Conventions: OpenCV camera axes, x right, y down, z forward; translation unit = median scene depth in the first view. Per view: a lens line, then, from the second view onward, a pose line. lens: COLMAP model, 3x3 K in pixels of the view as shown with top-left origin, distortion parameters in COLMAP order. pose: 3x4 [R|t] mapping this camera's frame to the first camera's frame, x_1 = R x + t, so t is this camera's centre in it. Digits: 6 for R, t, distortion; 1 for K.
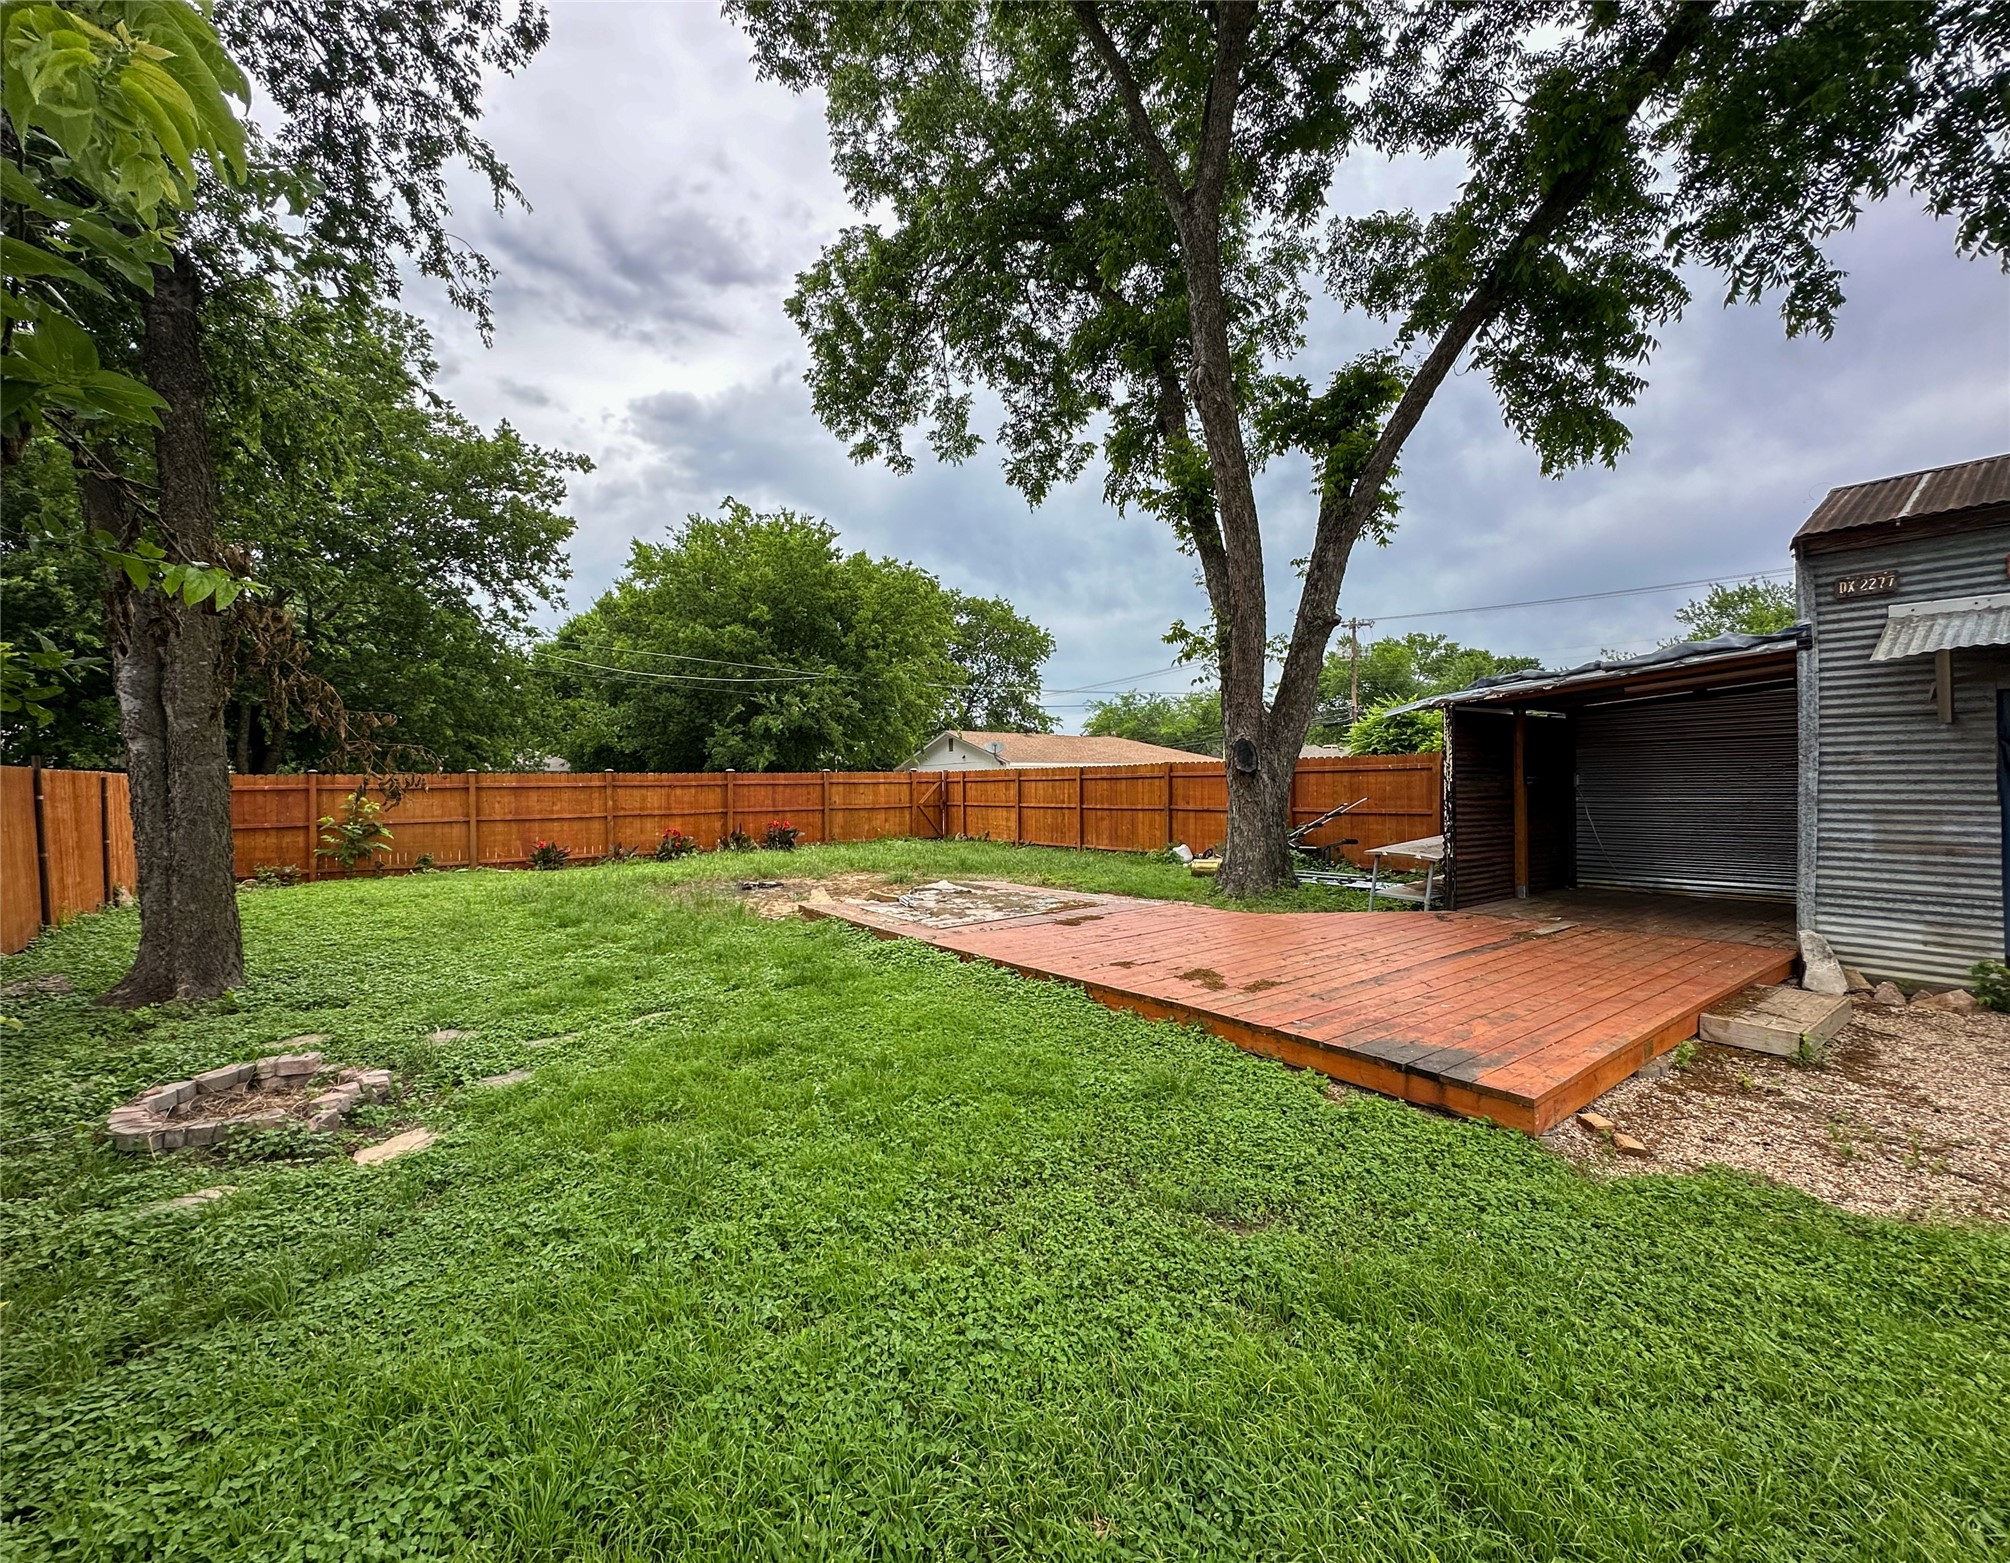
lens RADIAL K [[832.4, 0, 1005.0], [0, 832.4, 781.5], [0, 0, 1]] dist [0.001140, 0.000082]
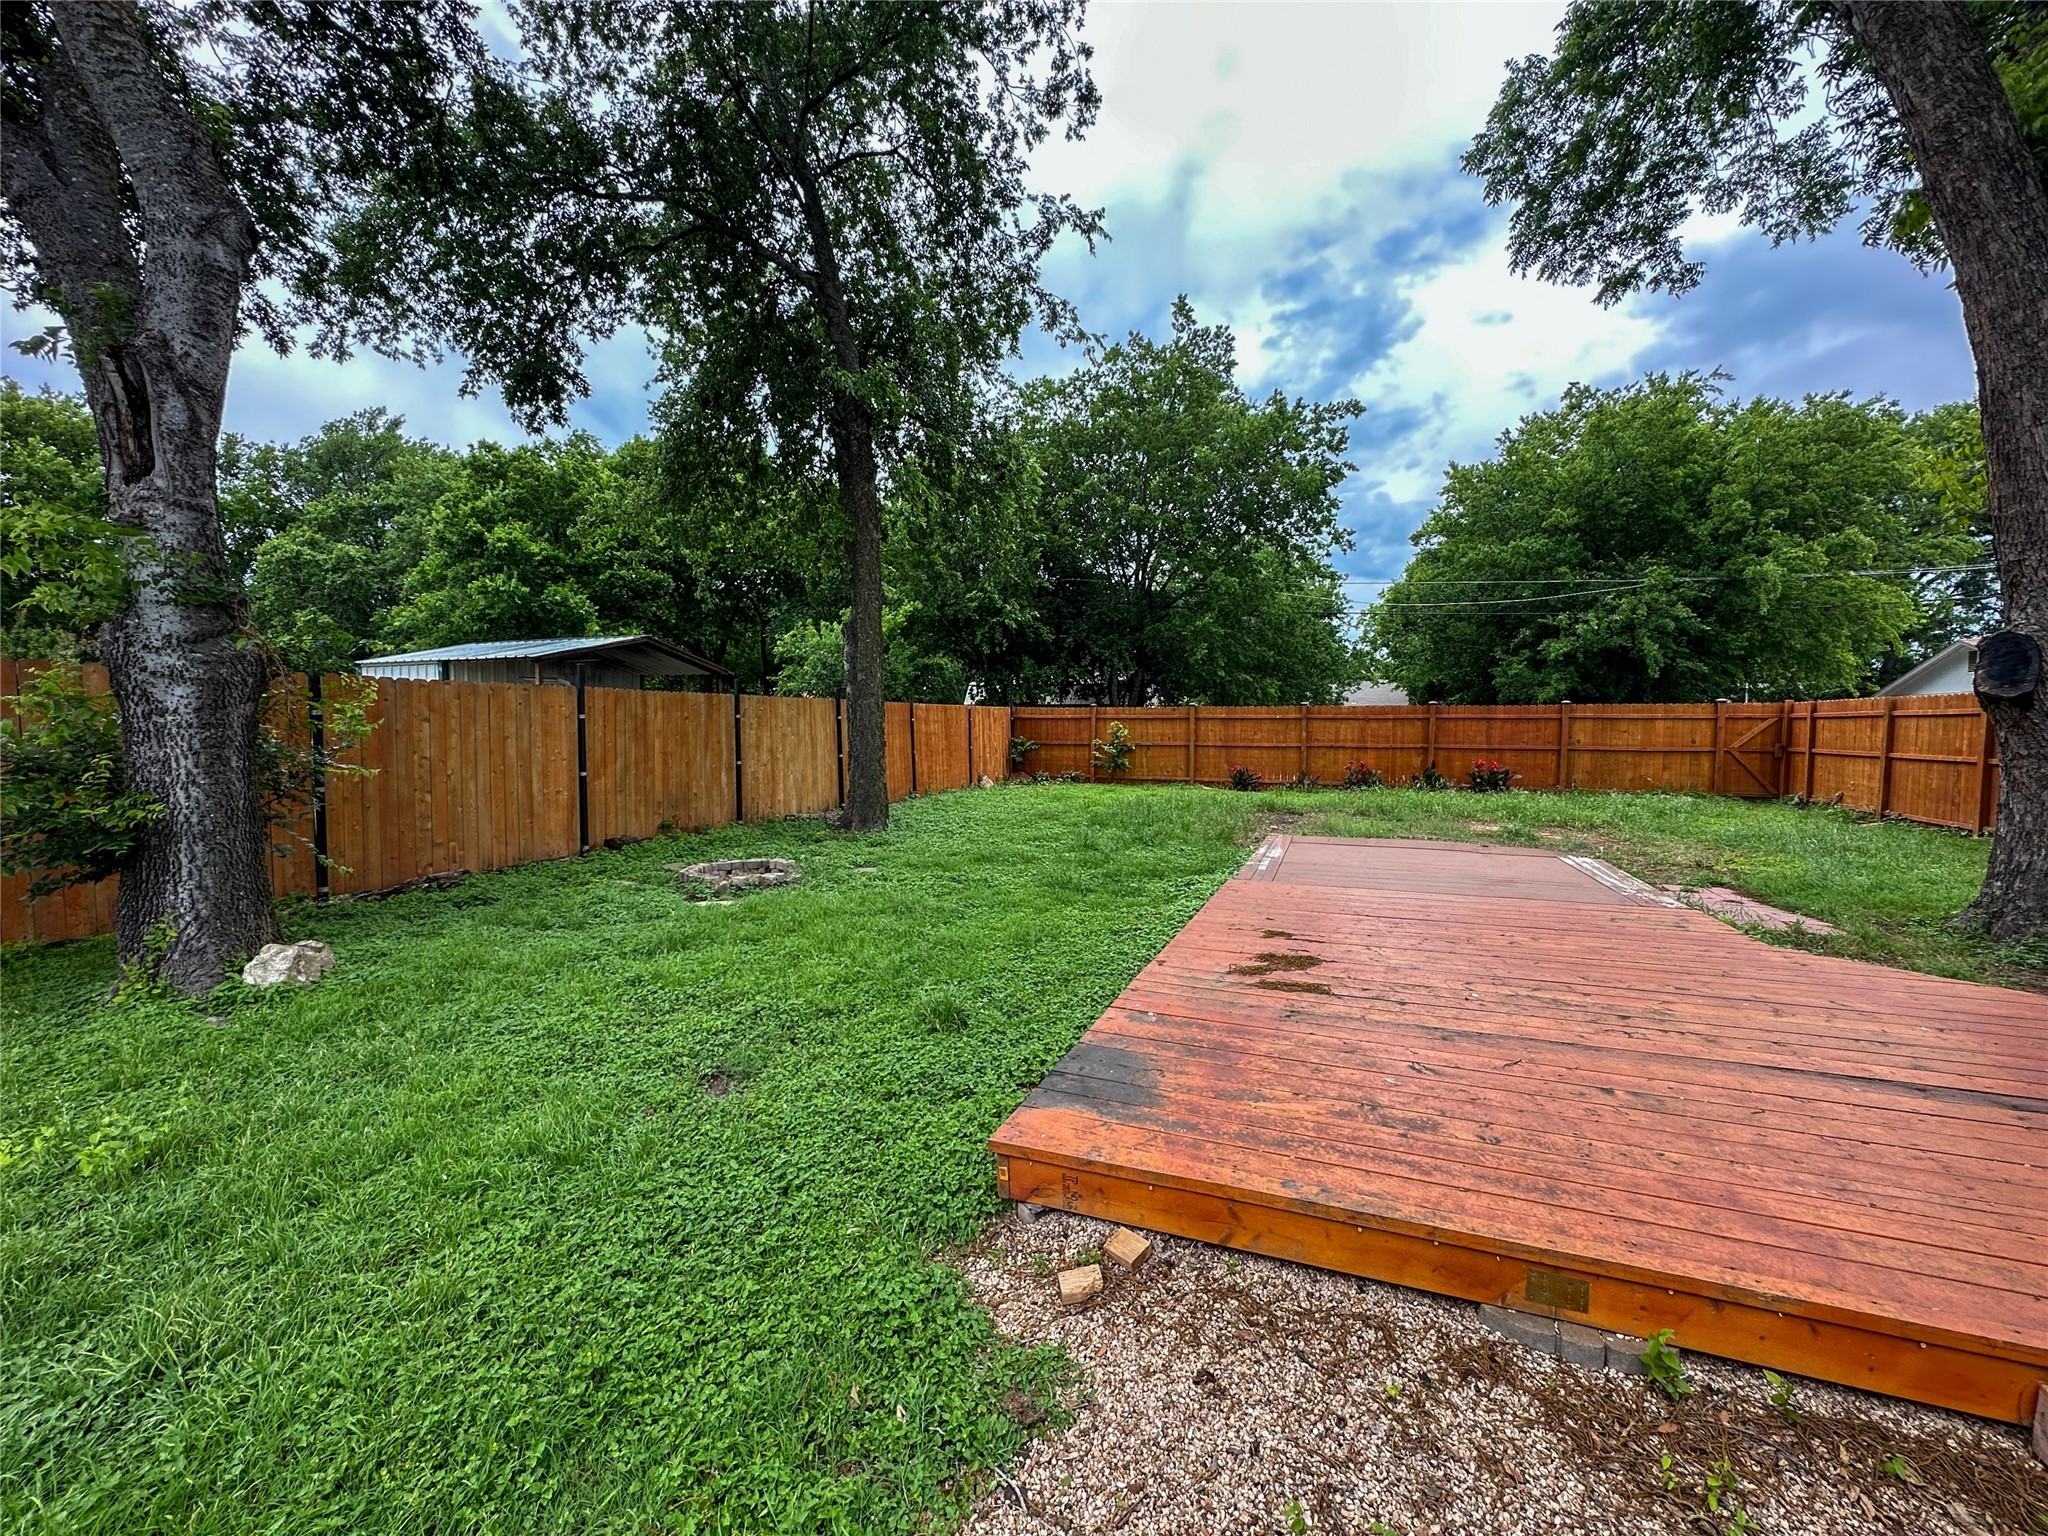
lens RADIAL K [[833.9, 0, 1024.0], [0, 833.9, 768.0], [0, 0, 1]] dist [0.000604, 0.000170]
pose [[0.524498, 0.059370, -0.849339, 0.292889], [-0.007126, 0.997837, 0.065349, 0.002352], [0.851382, -0.028223, 0.523787, 0.153605]]
